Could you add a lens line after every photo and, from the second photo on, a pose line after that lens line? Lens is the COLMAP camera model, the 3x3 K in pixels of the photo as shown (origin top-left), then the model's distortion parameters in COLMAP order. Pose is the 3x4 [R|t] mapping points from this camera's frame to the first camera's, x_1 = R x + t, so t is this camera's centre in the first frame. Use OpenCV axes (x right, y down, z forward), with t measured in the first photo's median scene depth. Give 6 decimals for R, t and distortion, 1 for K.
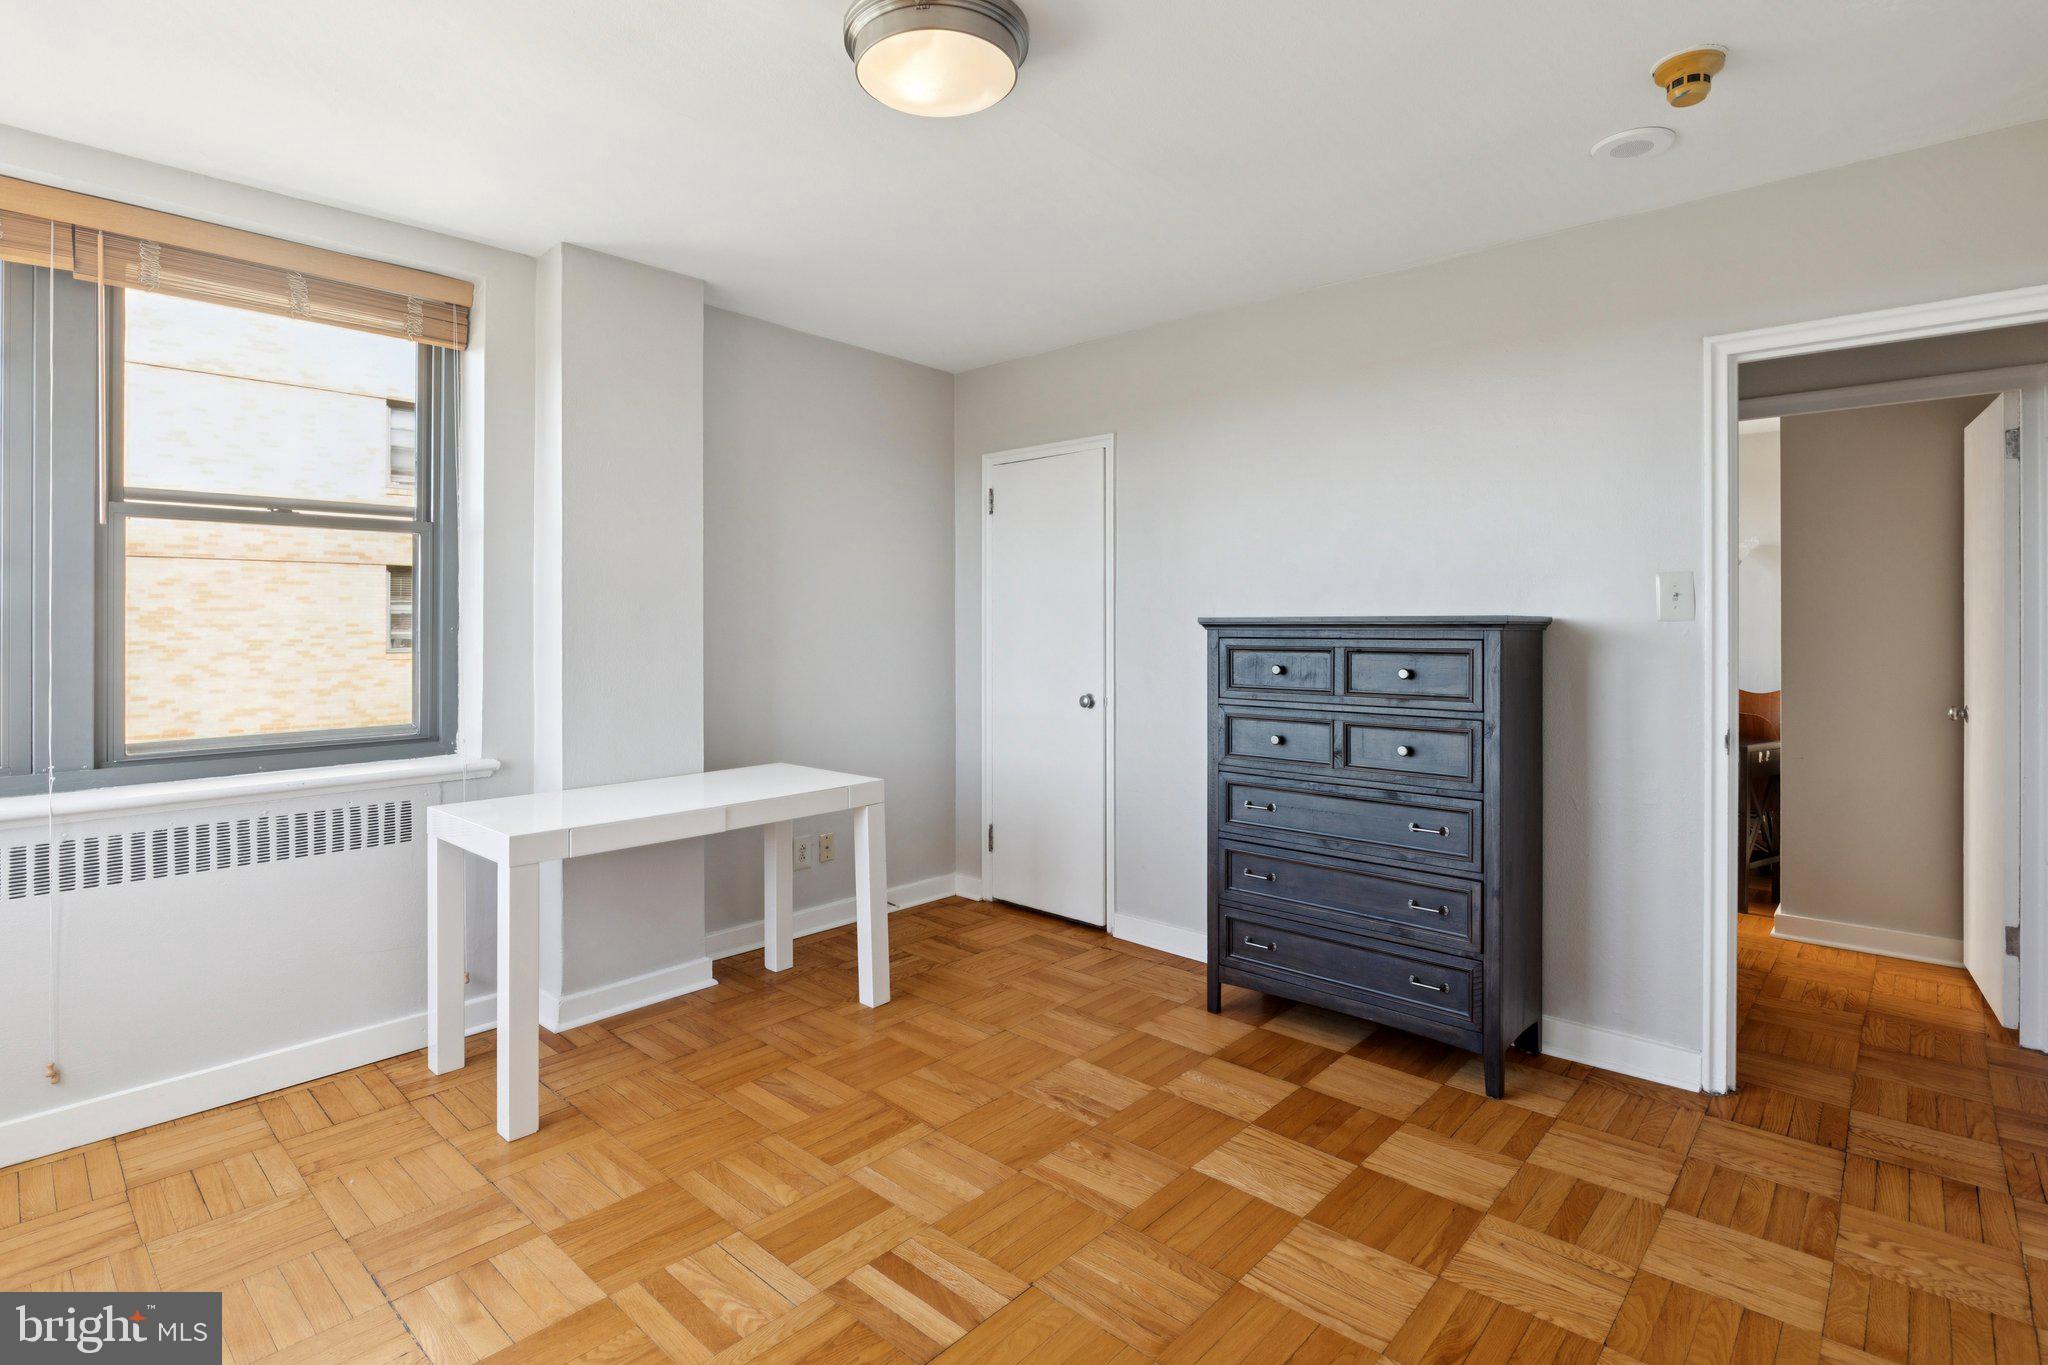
lens RADIAL K [[992.7, 0, 1024.0], [0, 992.7, 623.0], [0, 0, 1]] dist [0.001765, 0.000400]
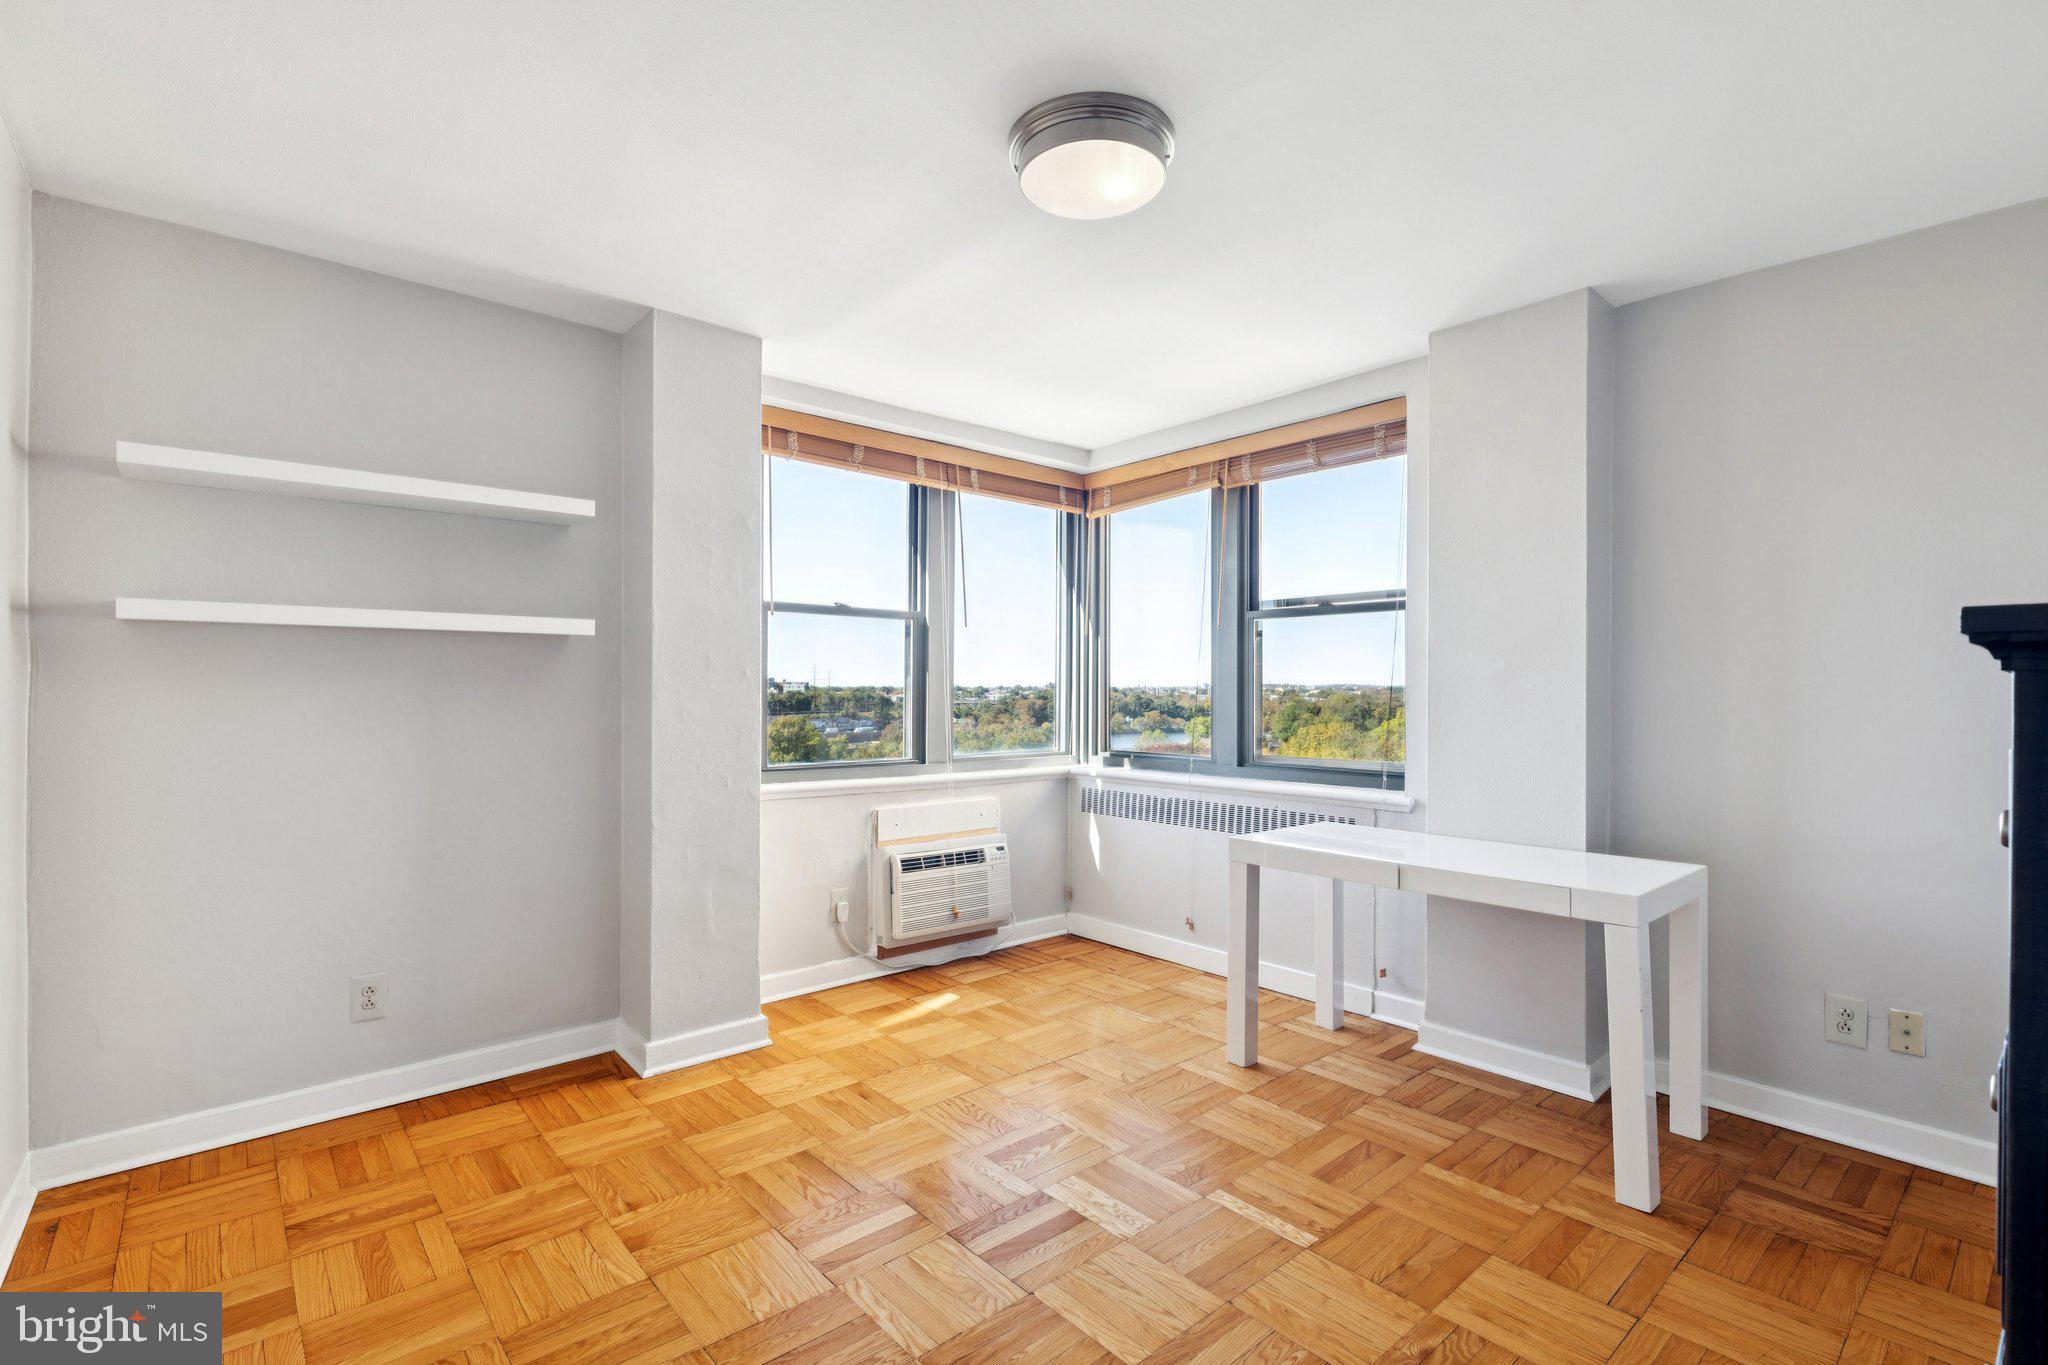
lens RADIAL K [[937.8, 0, 1024.0], [0, 937.8, 682.5], [0, 0, 1]] dist [0.000902, 0.000097]
pose [[-0.116937, -0.011018, -0.993078, 0.667722], [-0.002627, 0.999938, -0.010785, 0.016207], [0.993136, 0.001348, -0.116958, 0.735090]]
